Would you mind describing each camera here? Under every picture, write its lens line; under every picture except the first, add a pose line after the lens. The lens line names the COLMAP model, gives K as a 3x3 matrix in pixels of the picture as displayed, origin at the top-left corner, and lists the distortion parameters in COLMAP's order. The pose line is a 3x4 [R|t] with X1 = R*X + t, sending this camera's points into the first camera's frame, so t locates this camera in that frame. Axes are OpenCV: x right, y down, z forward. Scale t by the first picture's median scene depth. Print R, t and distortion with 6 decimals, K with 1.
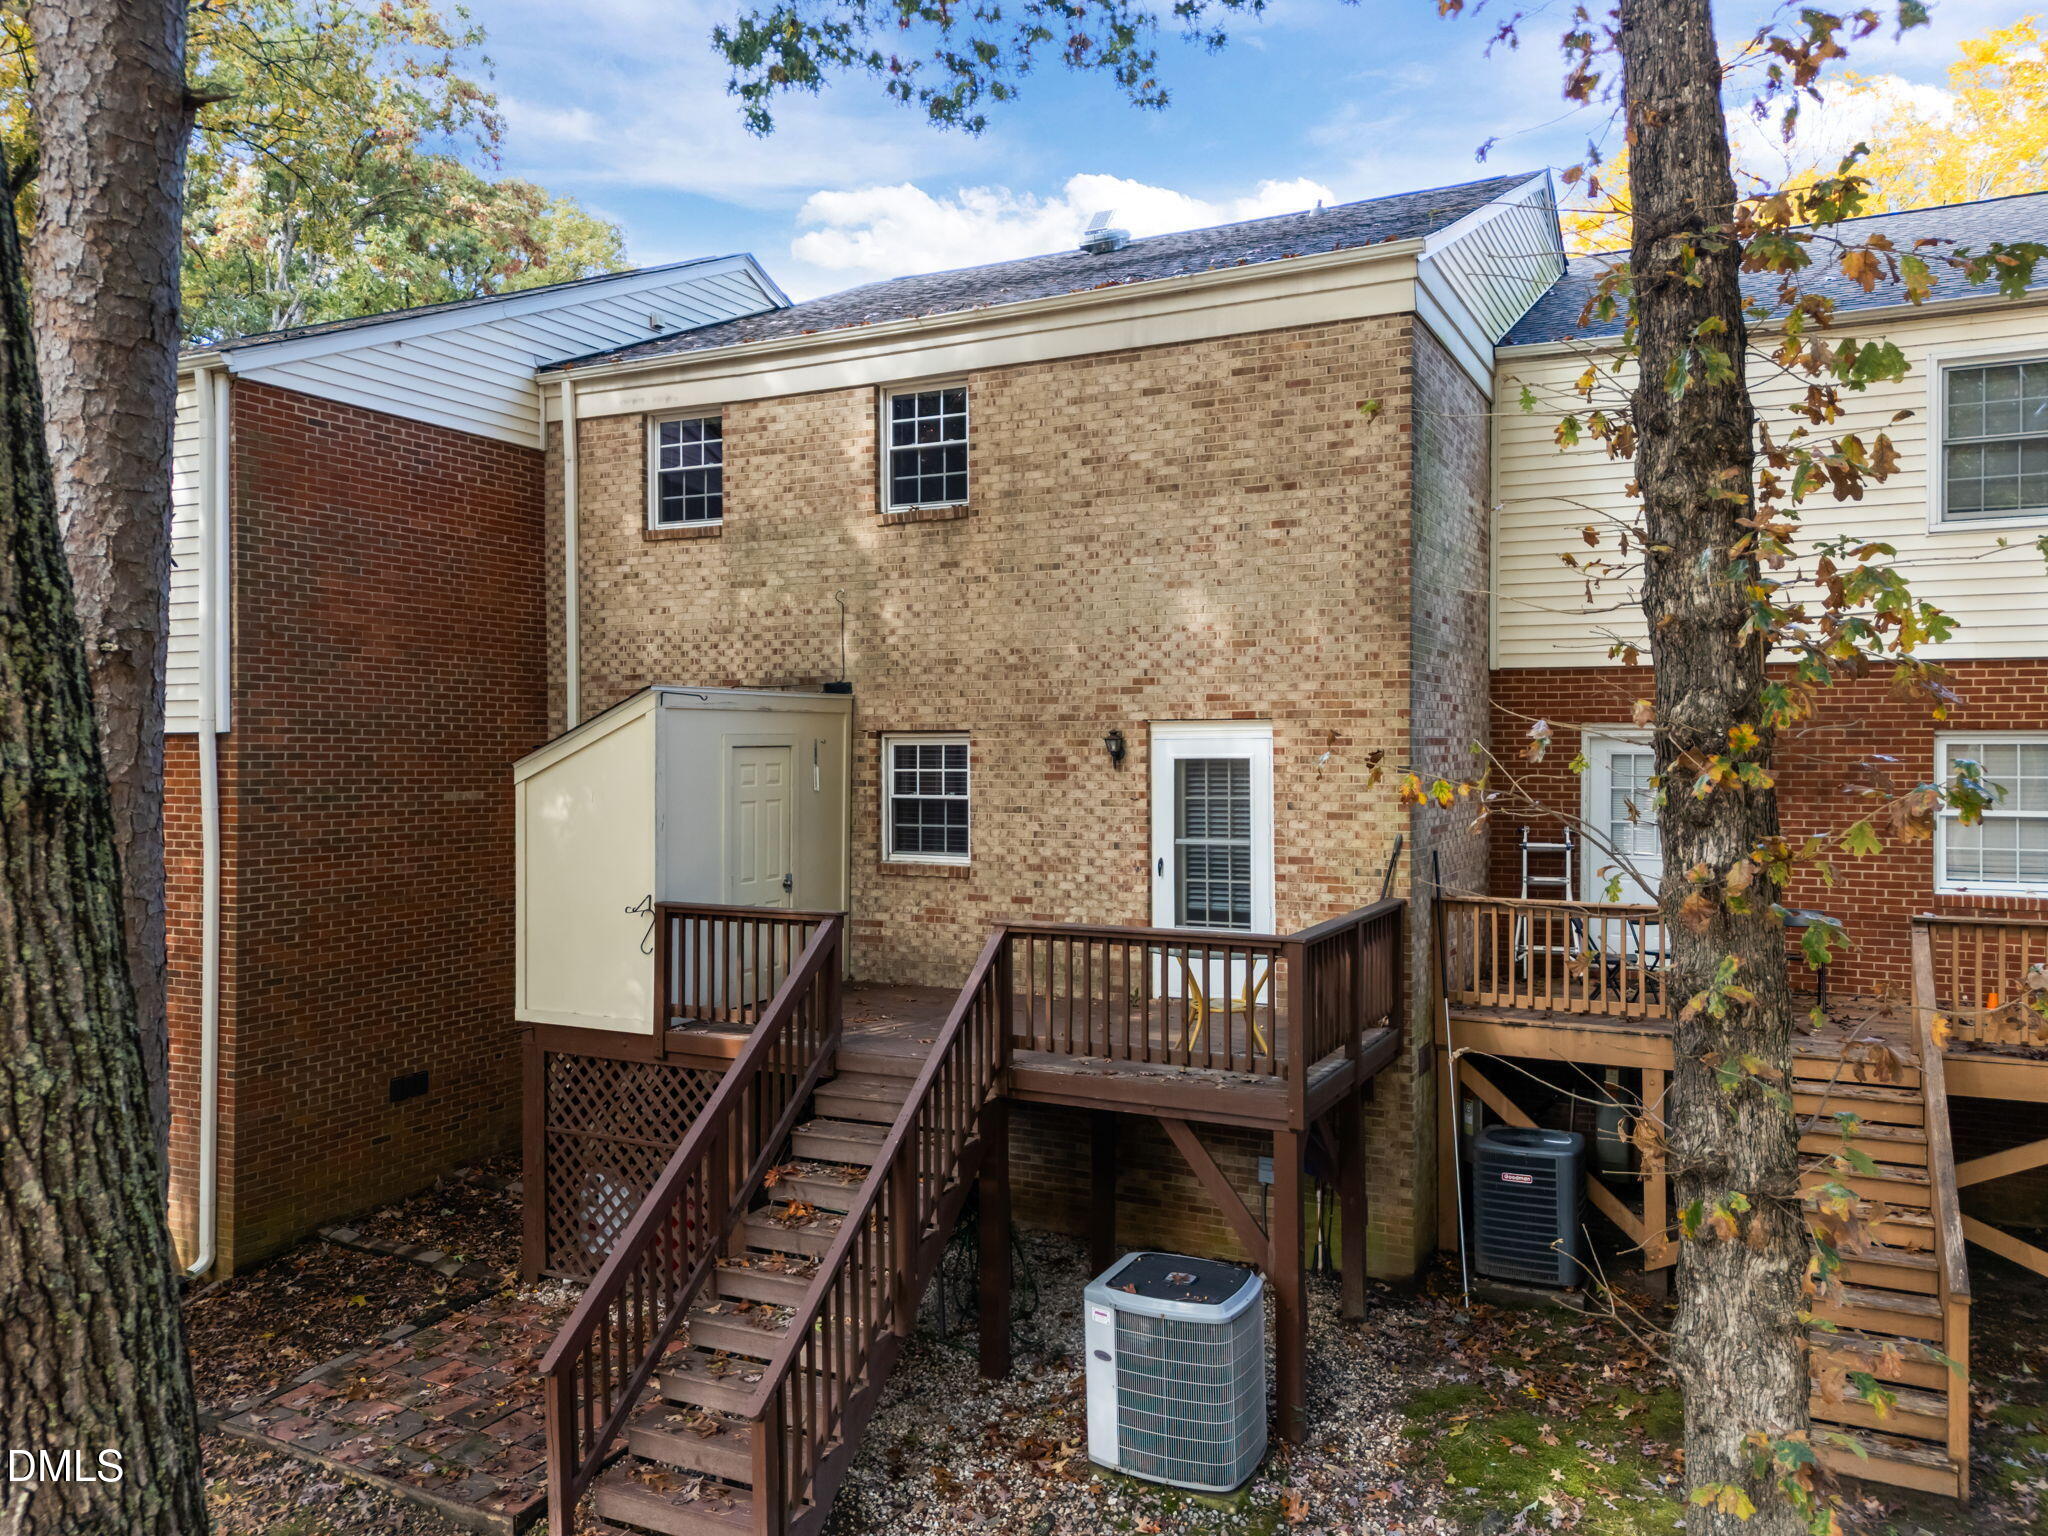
lens RADIAL K [[1540.3, 0, 1067.3], [0, 1540.3, 730.0], [0, 0, 1]] dist [0.039319, -0.040770]
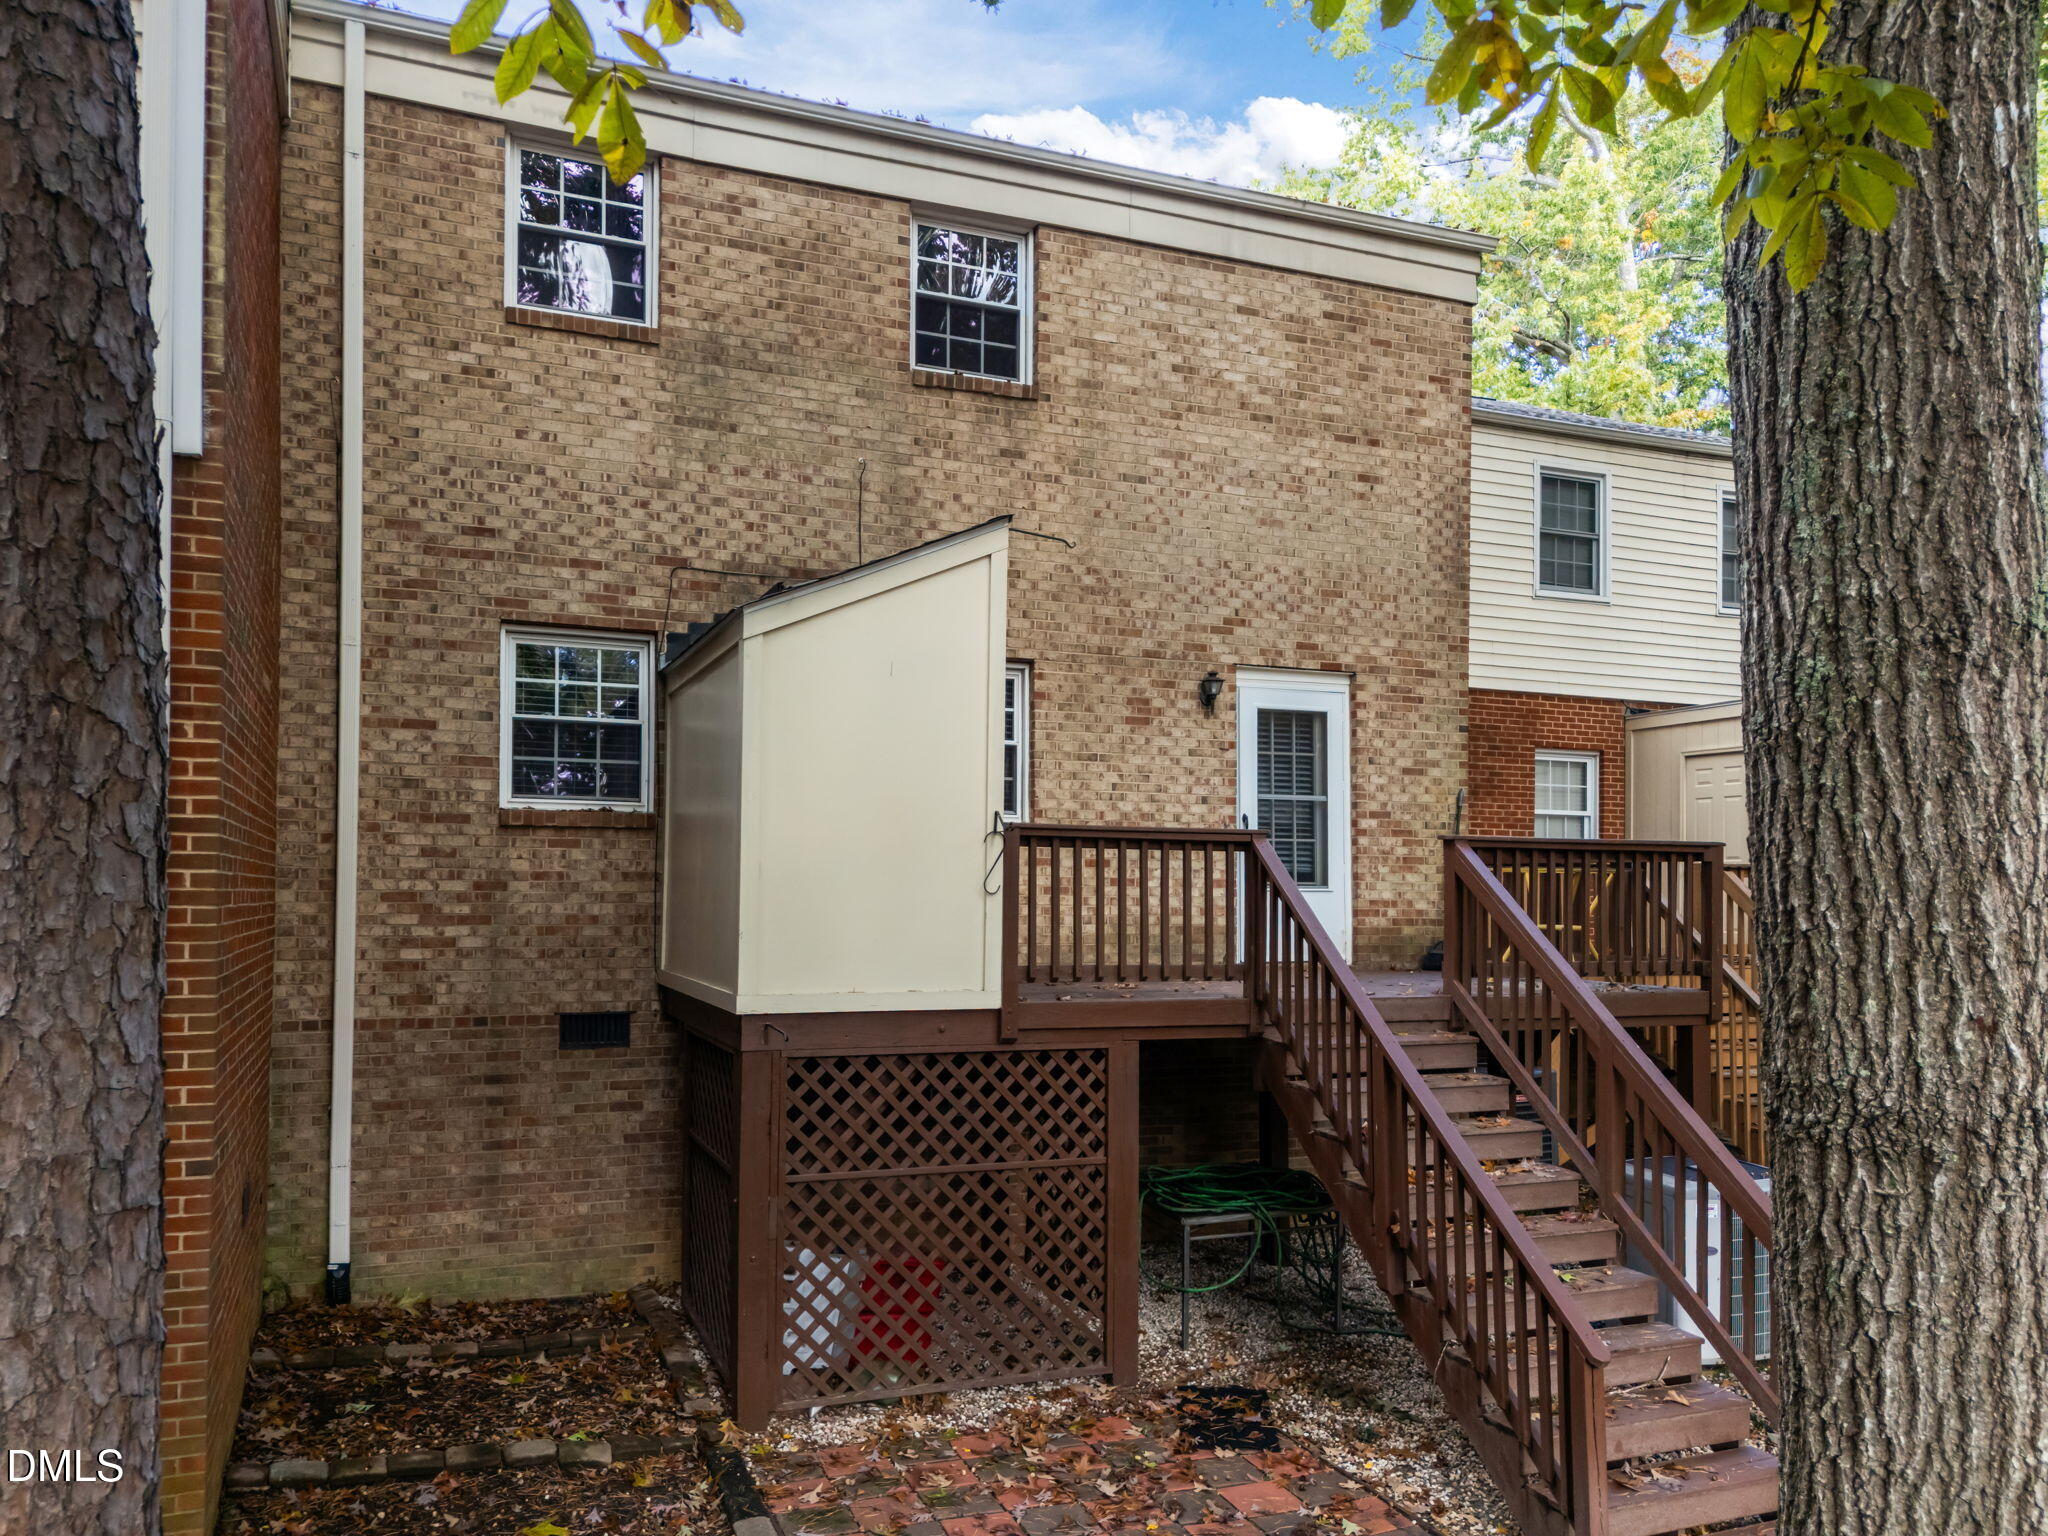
lens RADIAL K [[1540.3, 0, 1072.6], [0, 1540.3, 857.7], [0, 0, 1]] dist [0.039319, -0.040770]
pose [[0.653749, 0.024184, 0.756325, -0.704143], [-0.012918, 0.999700, -0.020800, 0.129240], [-0.756601, 0.003828, 0.653865, 0.468705]]
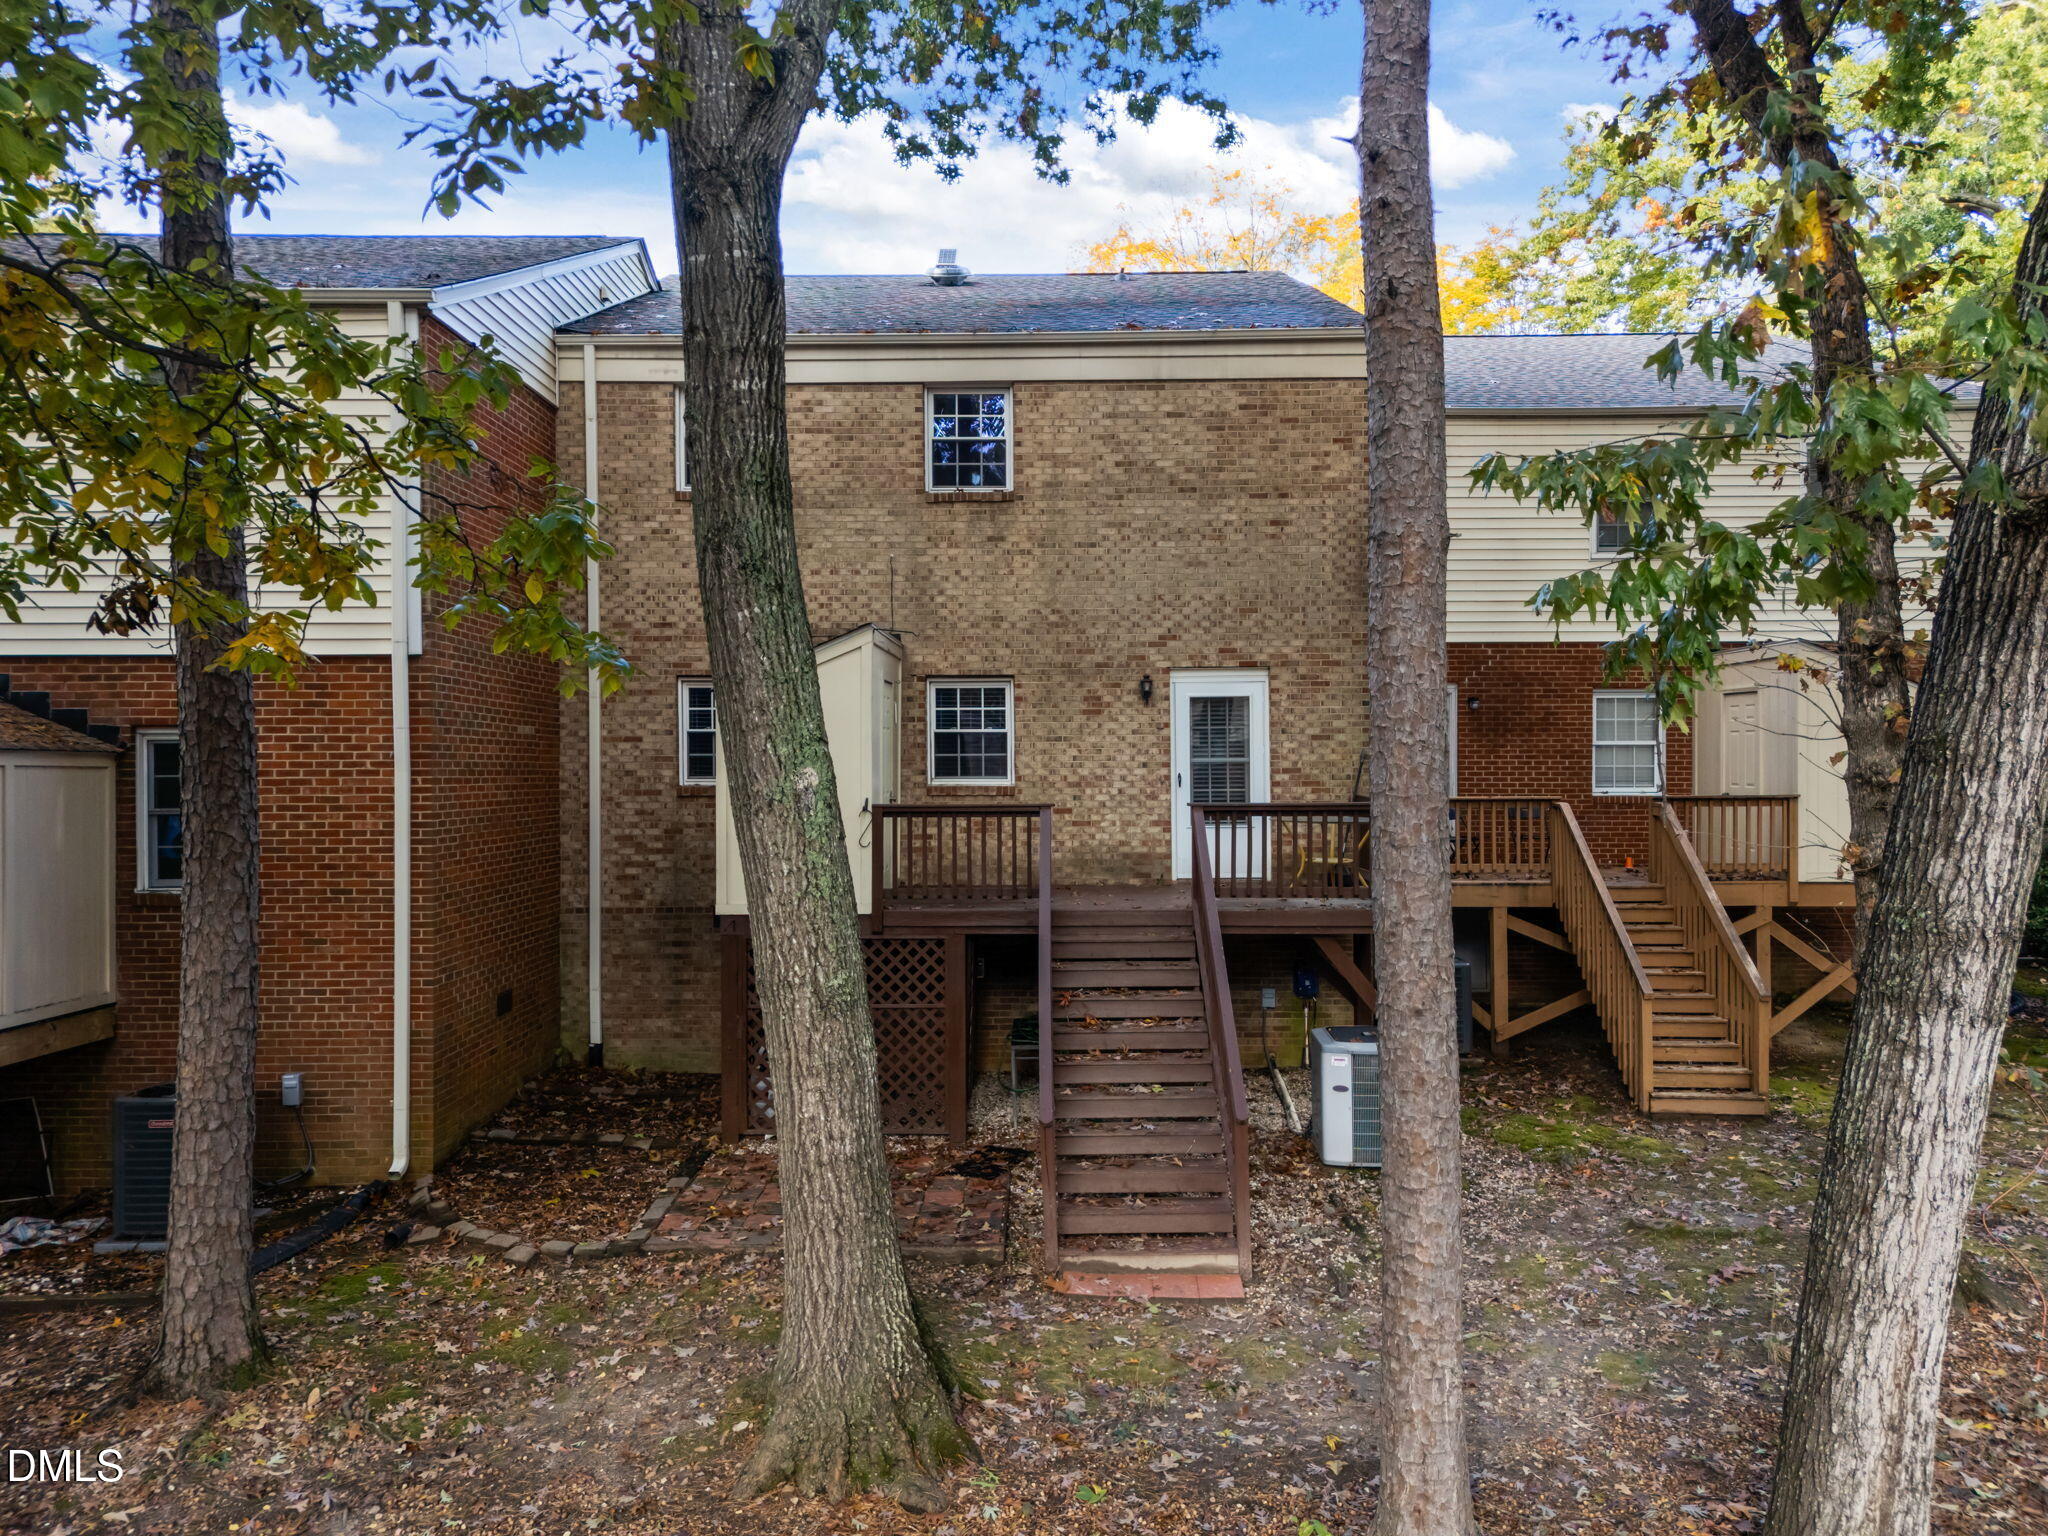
lens RADIAL K [[1540.3, 0, 1073.8], [0, 1540.3, 752.1], [0, 0, 1]] dist [0.039319, -0.040770]
pose [[0.891750, 0.000770, 0.452528, -0.605130], [-0.001140, 0.999999, 0.000545, 0.064082], [-0.452527, -0.001002, 0.891750, -0.121398]]
